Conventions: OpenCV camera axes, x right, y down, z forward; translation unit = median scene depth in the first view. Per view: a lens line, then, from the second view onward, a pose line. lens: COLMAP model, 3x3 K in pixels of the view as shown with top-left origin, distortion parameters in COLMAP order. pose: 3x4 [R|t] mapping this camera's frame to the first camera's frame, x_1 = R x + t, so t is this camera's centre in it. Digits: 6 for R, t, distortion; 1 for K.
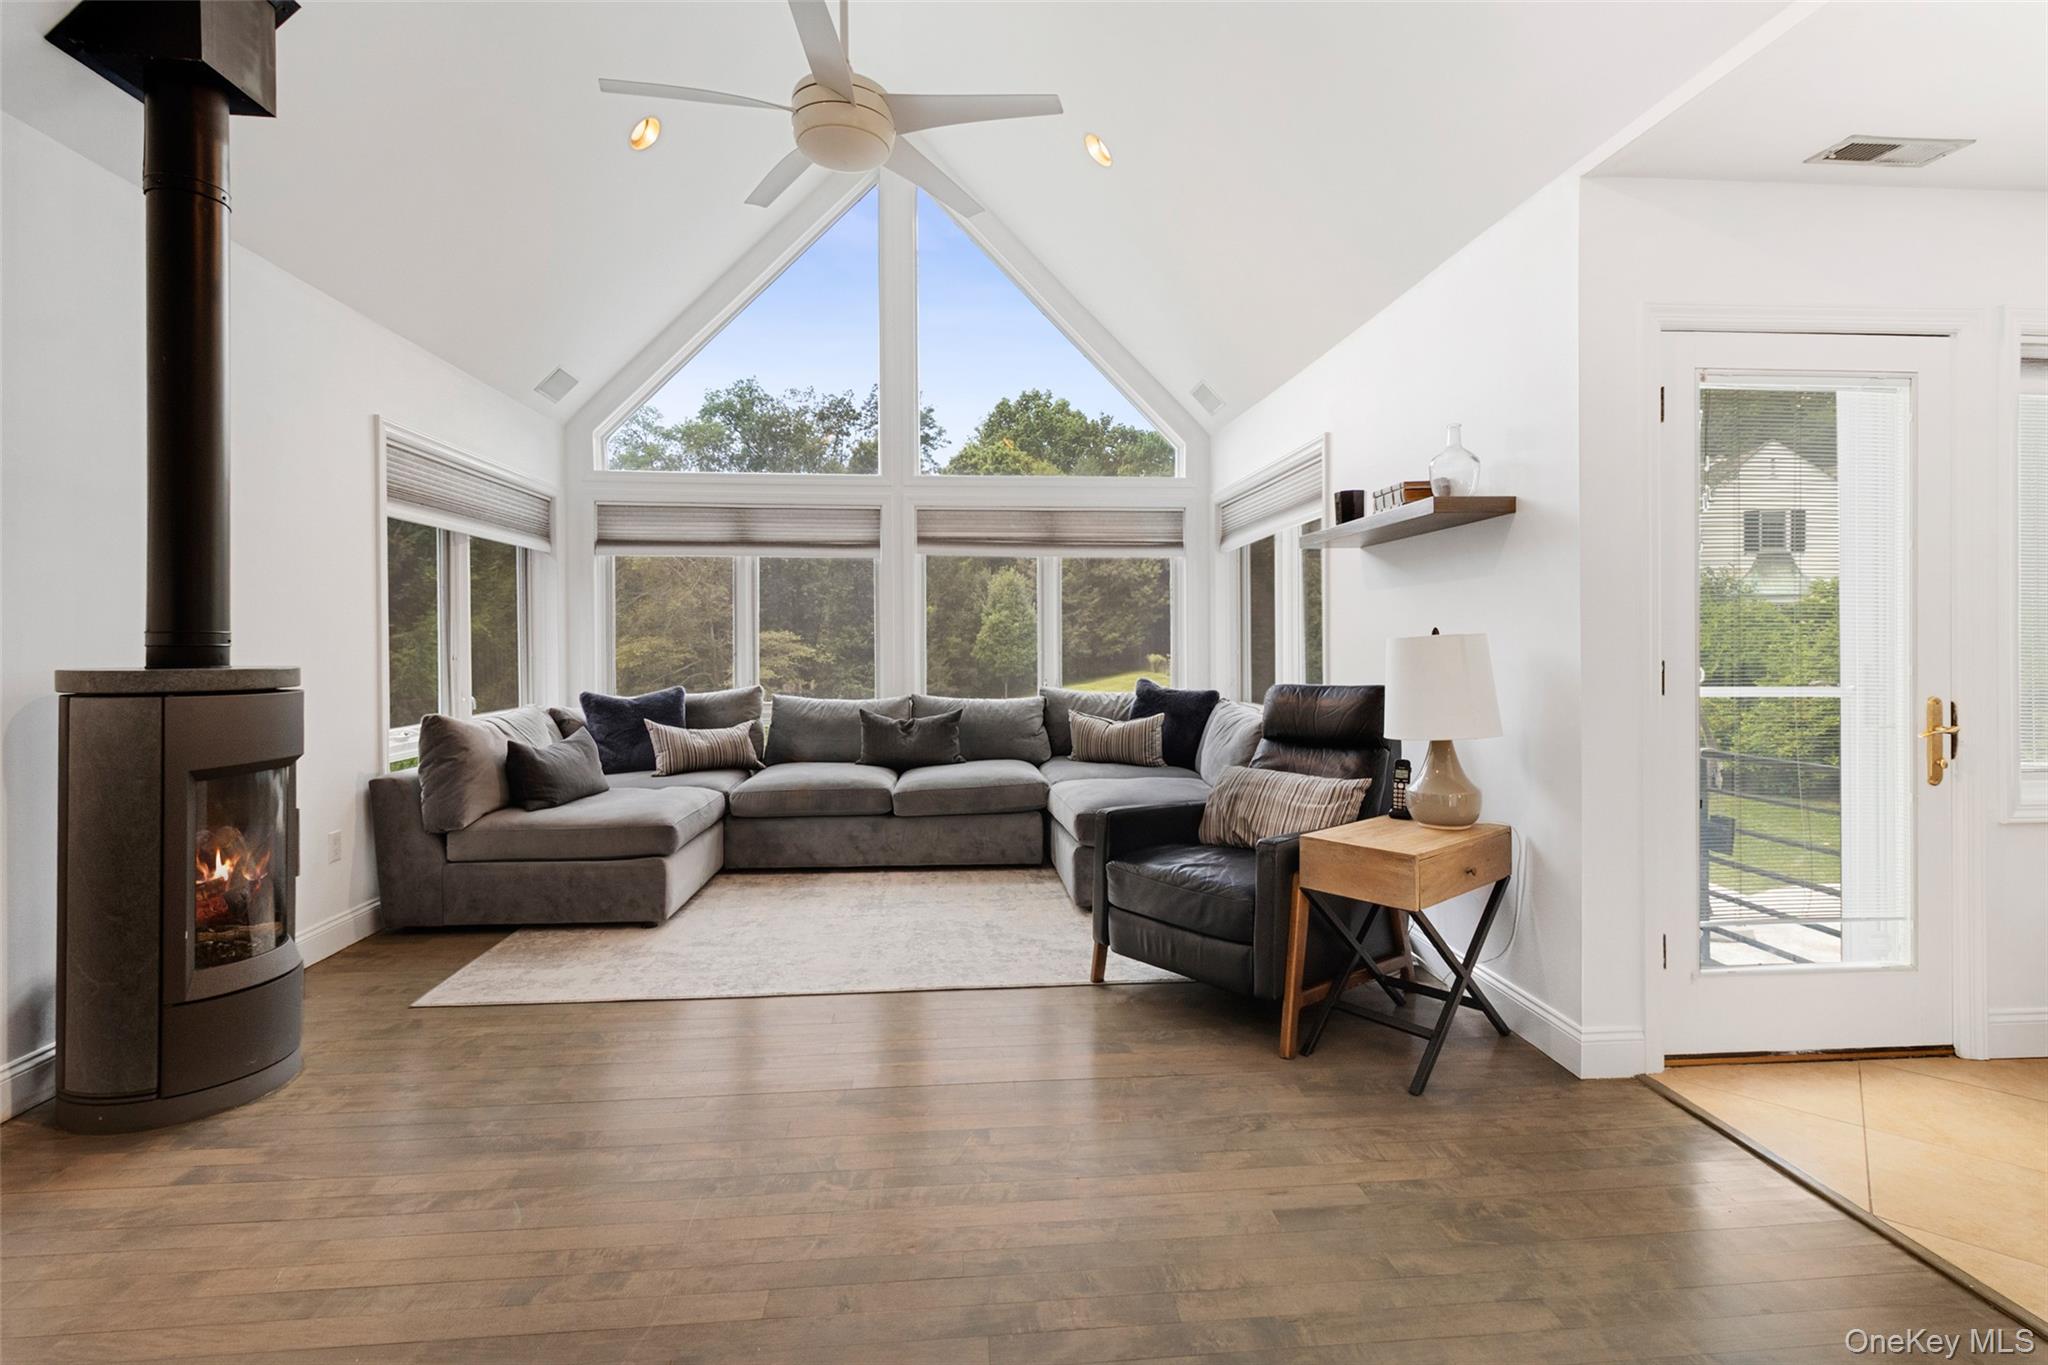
lens RADIAL K [[946.2, 0, 1049.7], [0, 946.2, 649.0], [0, 0, 1]] dist [0.005470, 0.000973]
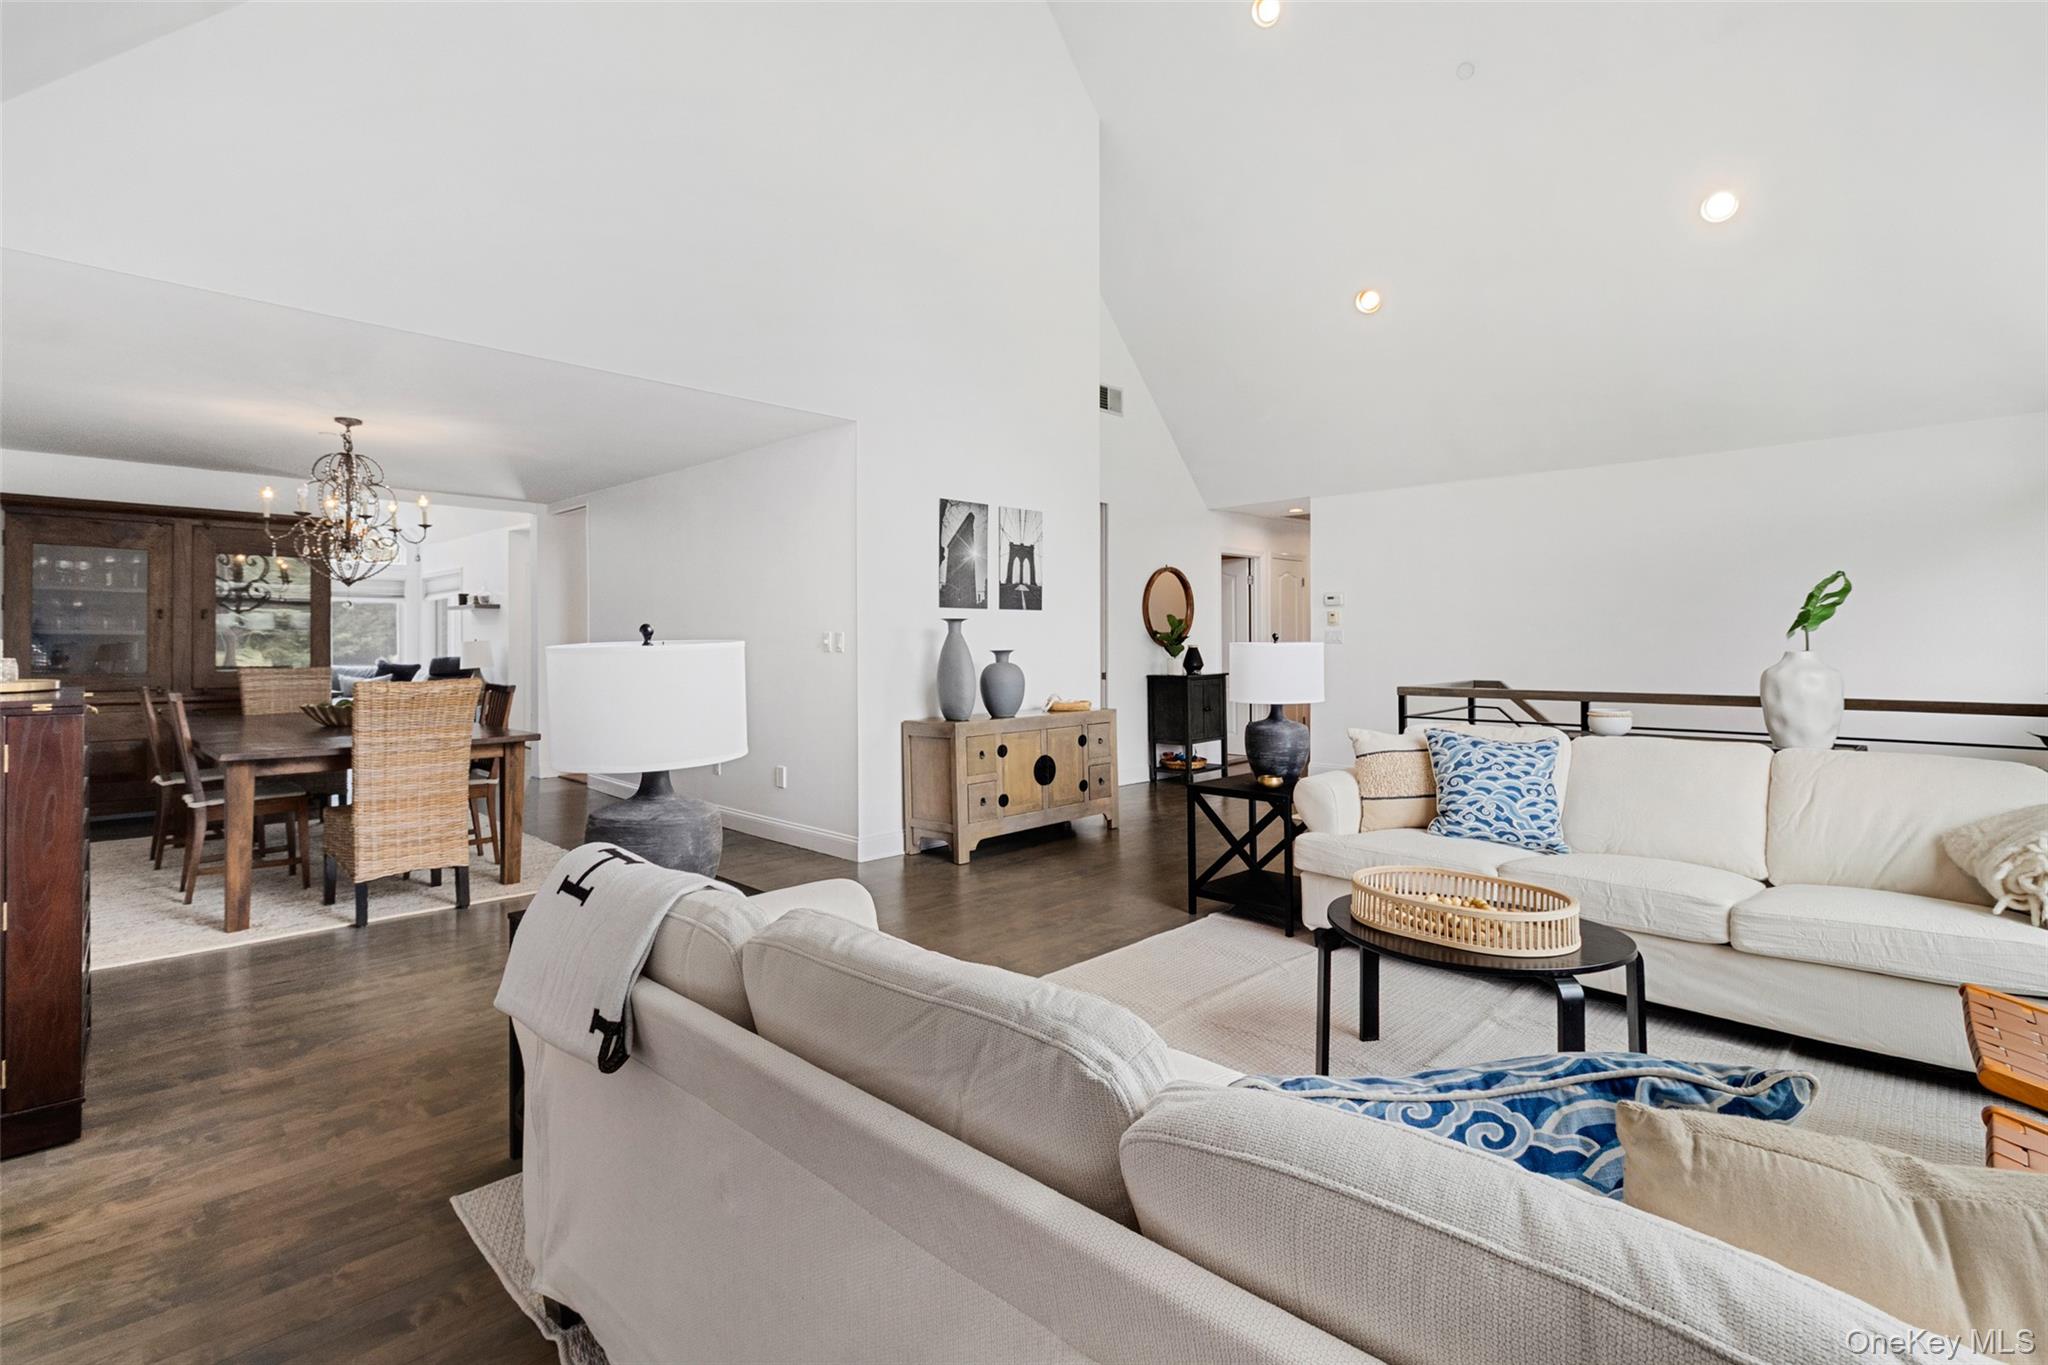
lens RADIAL K [[928.5, 0, 1023.1], [0, 928.5, 660.5], [0, 0, 1]] dist [0.003250, 0.000271]
pose [[0.770302, -0.012375, 0.637559, -0.138887], [0.005516, 0.999904, 0.012744, 0.014377], [-0.637655, -0.006300, 0.770296, -1.700734]]
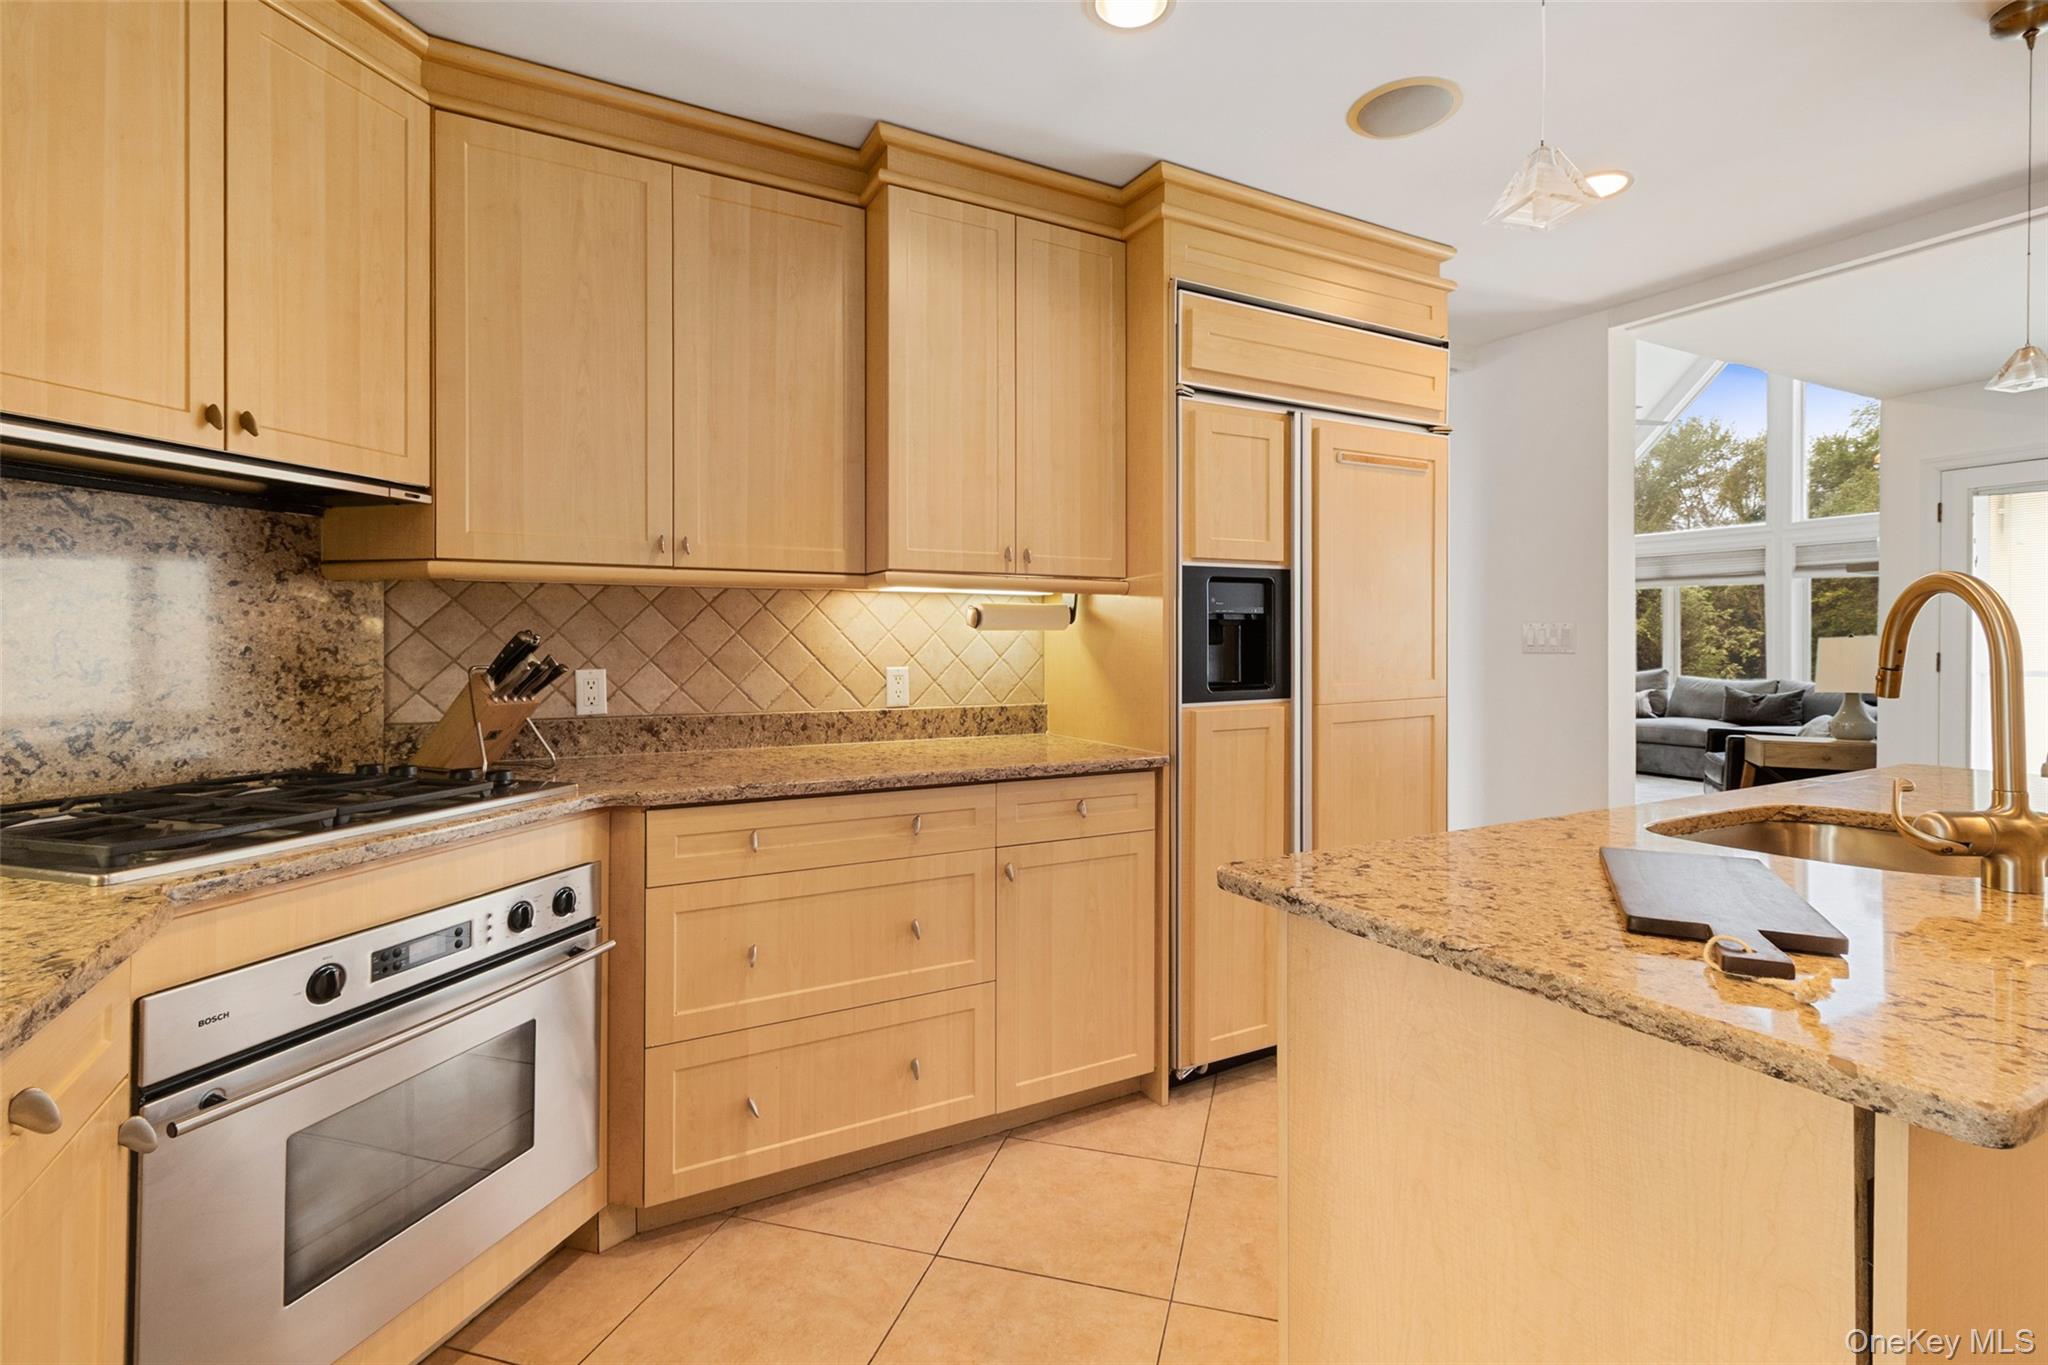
lens RADIAL K [[946.2, 0, 1049.7], [0, 946.2, 649.0], [0, 0, 1]] dist [0.005470, 0.000973]
pose [[0.389195, 0.011465, -0.921084, 0.805397], [-0.010699, 0.999911, 0.007926, 0.003767], [0.921093, 0.006770, 0.389283, -0.614072]]
